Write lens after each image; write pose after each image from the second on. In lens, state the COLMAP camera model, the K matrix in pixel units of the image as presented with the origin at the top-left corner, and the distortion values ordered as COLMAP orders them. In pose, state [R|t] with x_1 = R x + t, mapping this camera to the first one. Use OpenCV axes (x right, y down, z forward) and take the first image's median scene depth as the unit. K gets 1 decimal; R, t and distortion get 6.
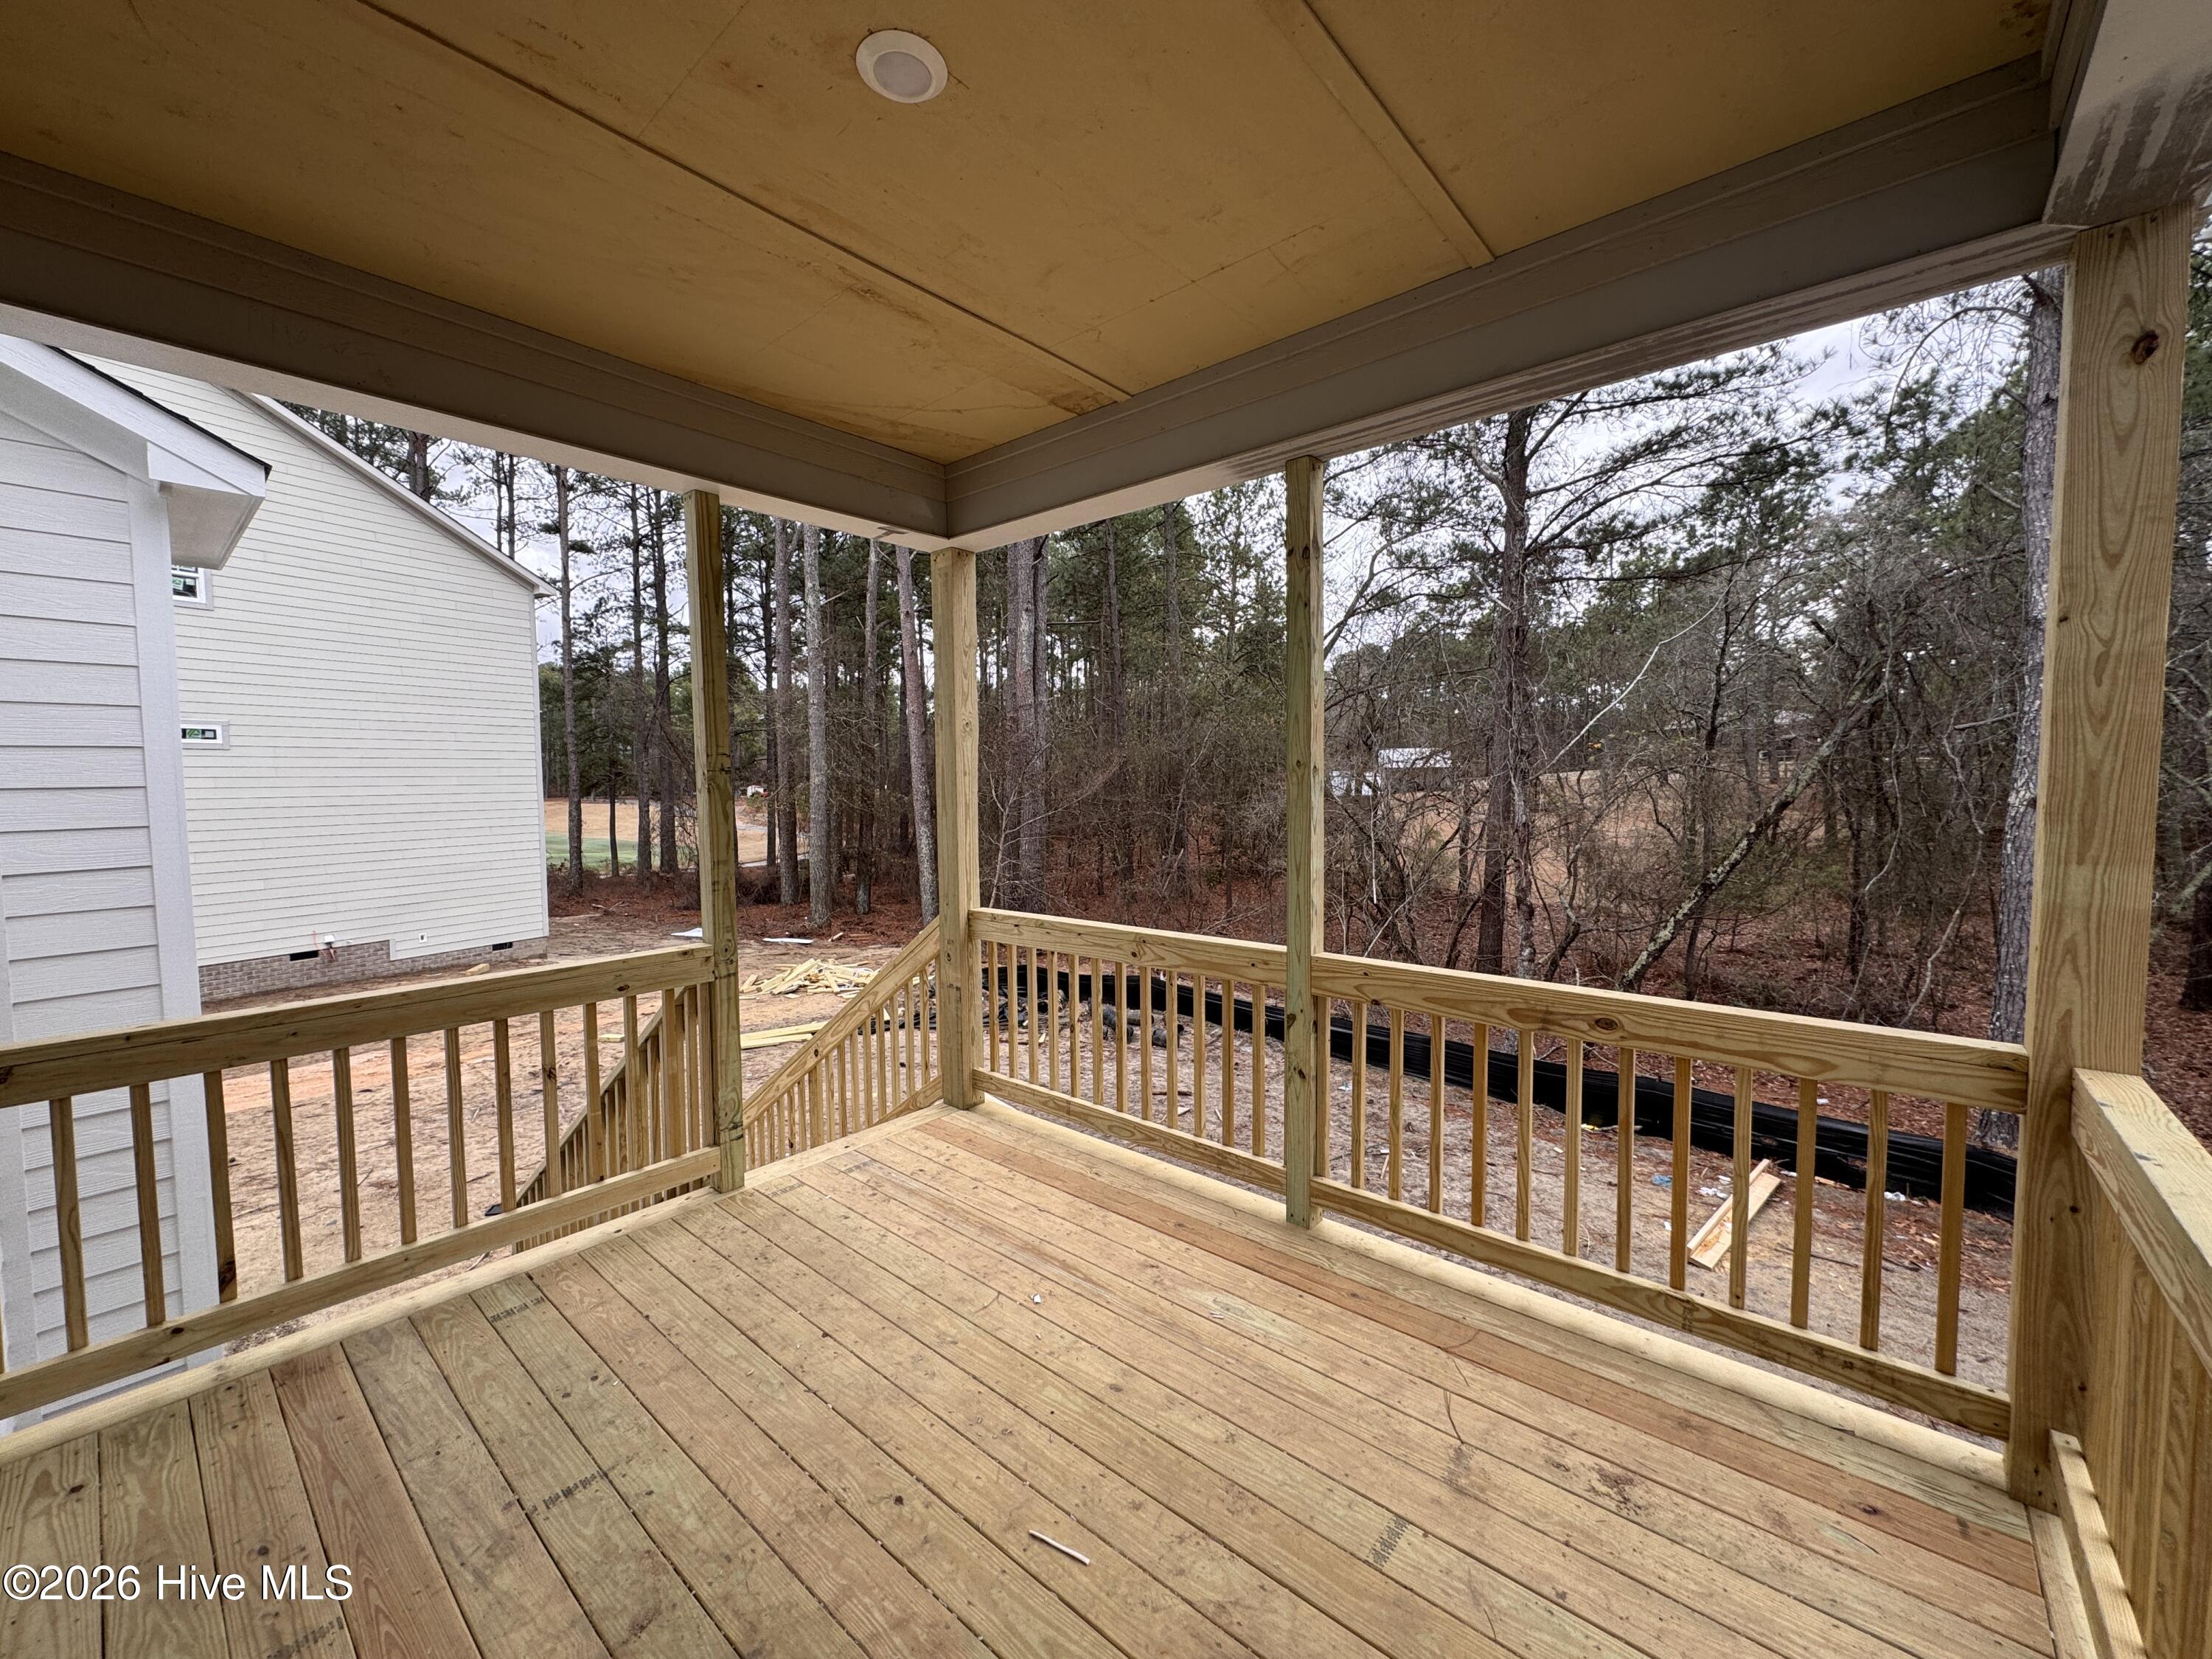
lens RADIAL K [[882.6, 0, 1106.0], [0, 882.6, 826.8], [0, 0, 1]] dist [-0.000068, -0.000226]
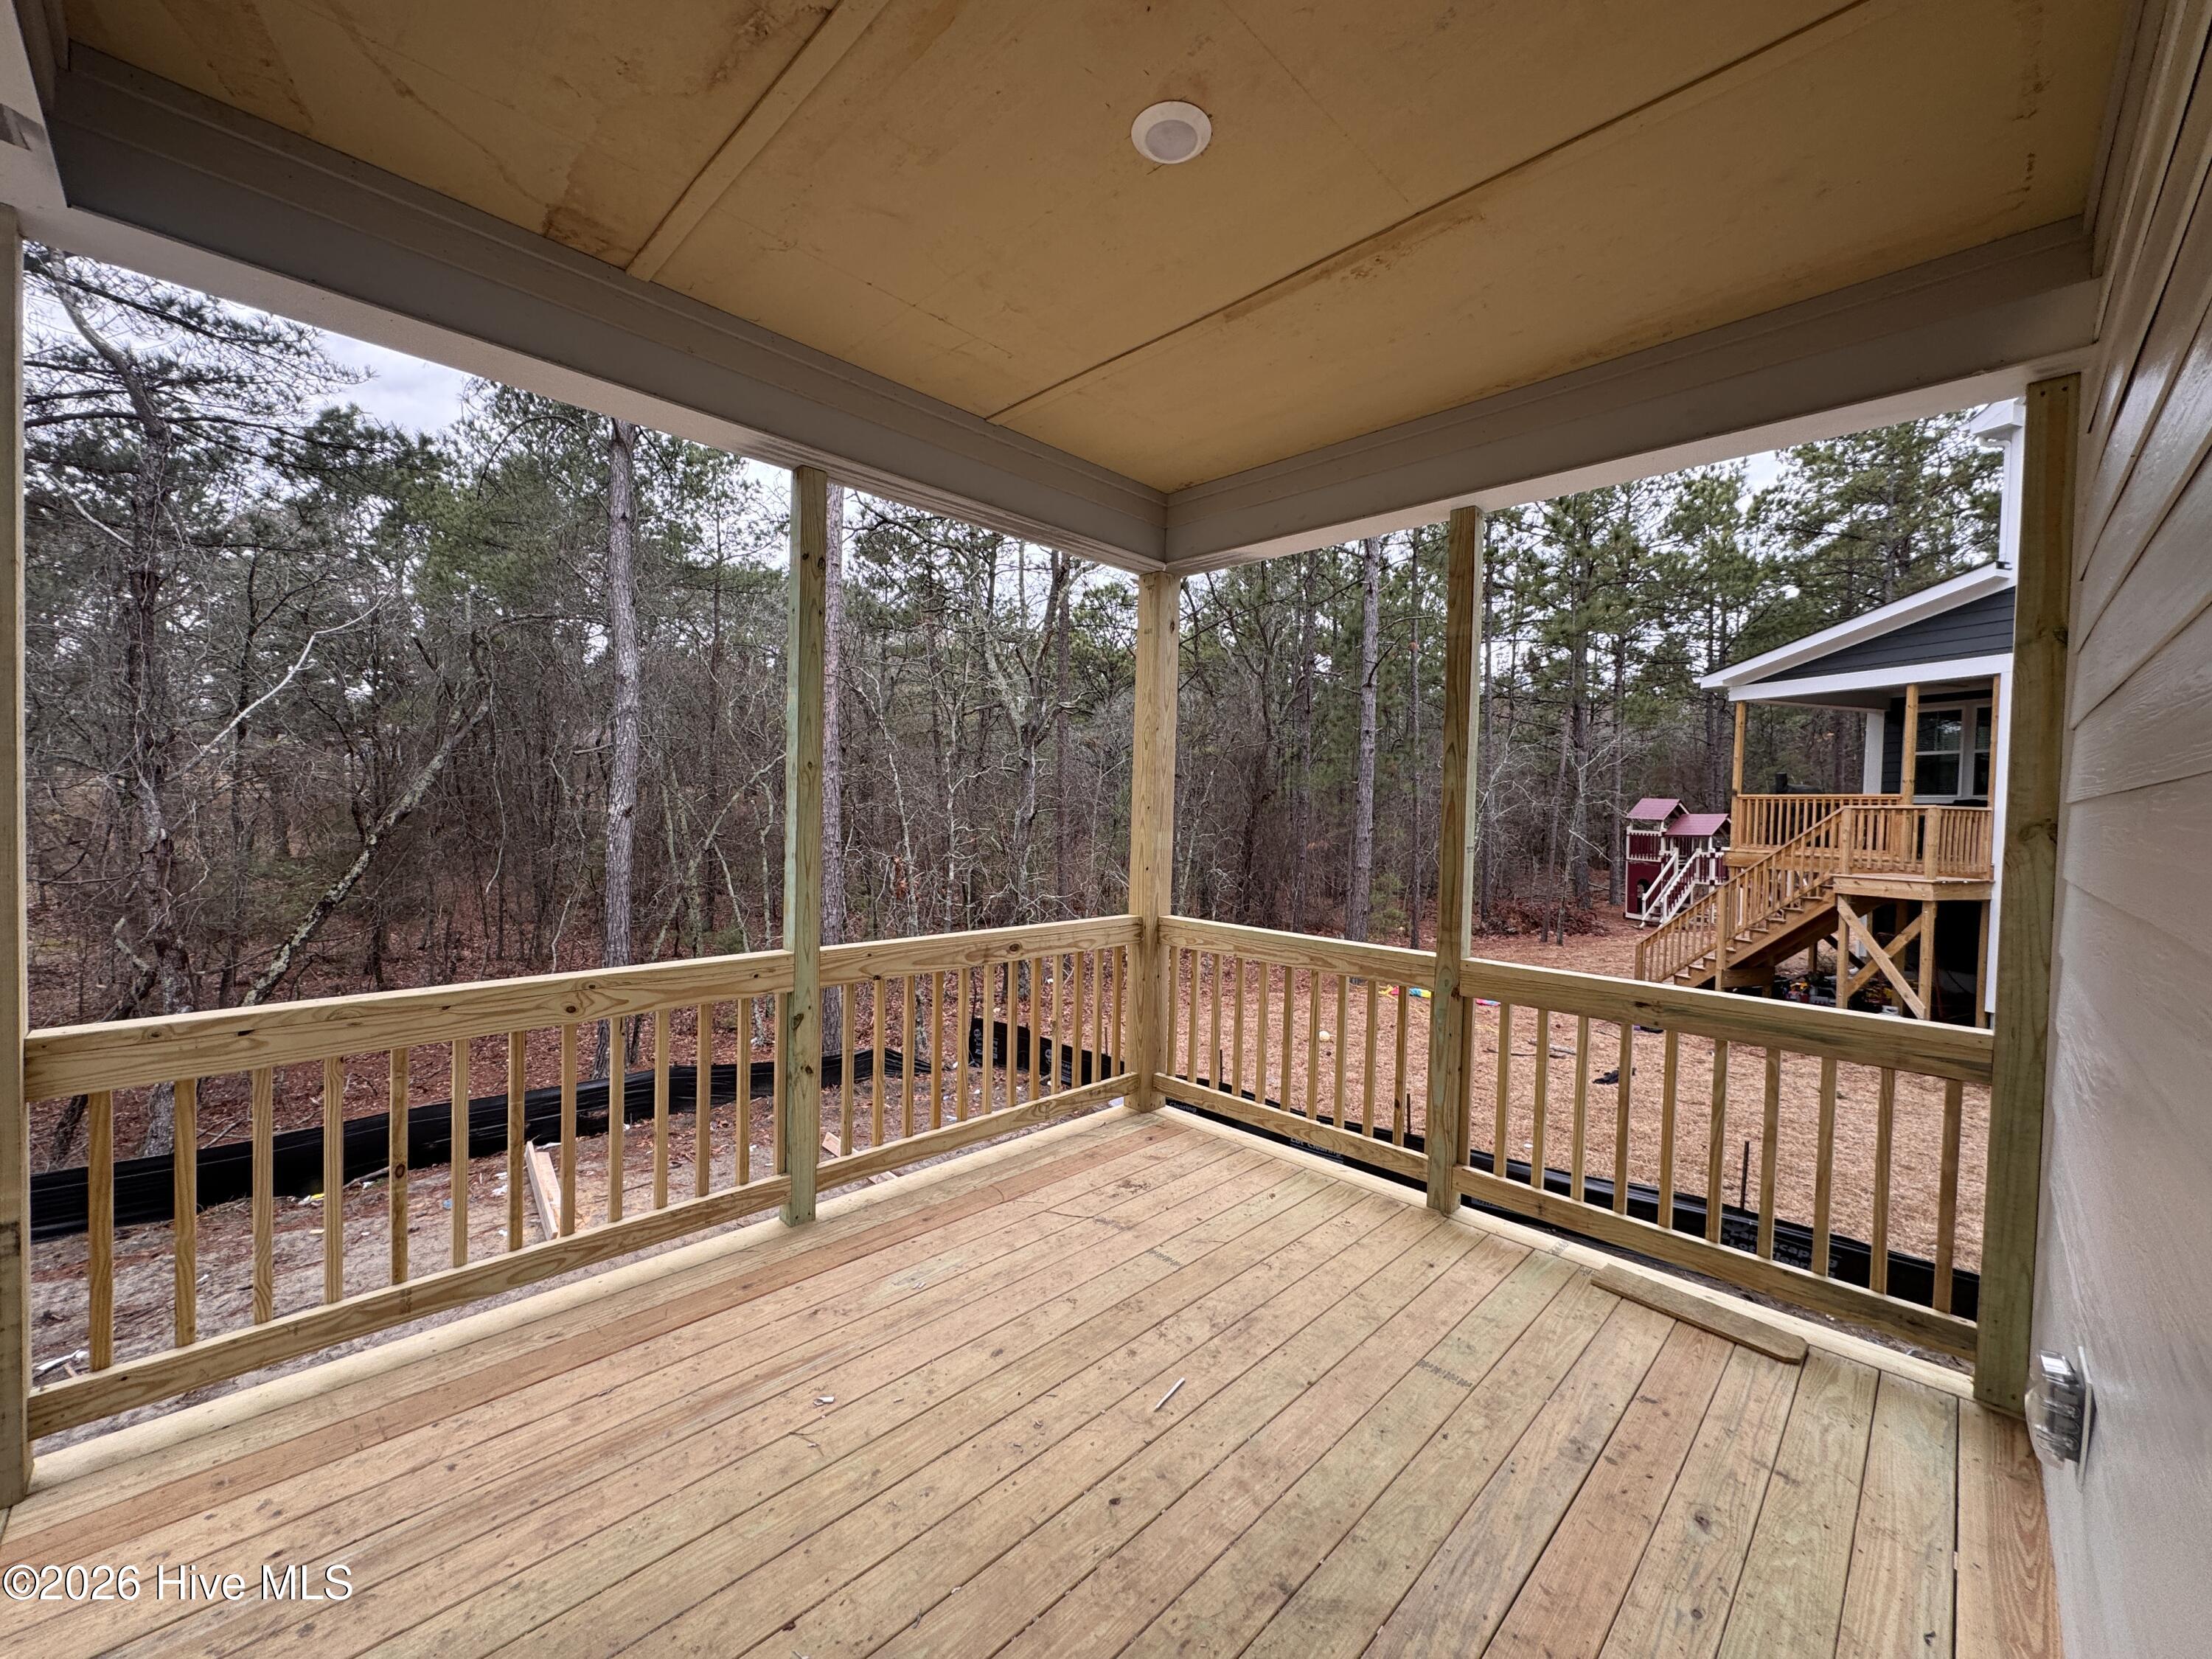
lens RADIAL K [[882.6, 0, 1106.0], [0, 882.6, 826.8], [0, 0, 1]] dist [-0.000068, -0.000226]
pose [[0.059684, -0.013387, 0.998128, -0.301230], [0.029595, 0.999494, 0.011636, -0.000674], [-0.997779, 0.028845, 0.060050, 0.231190]]
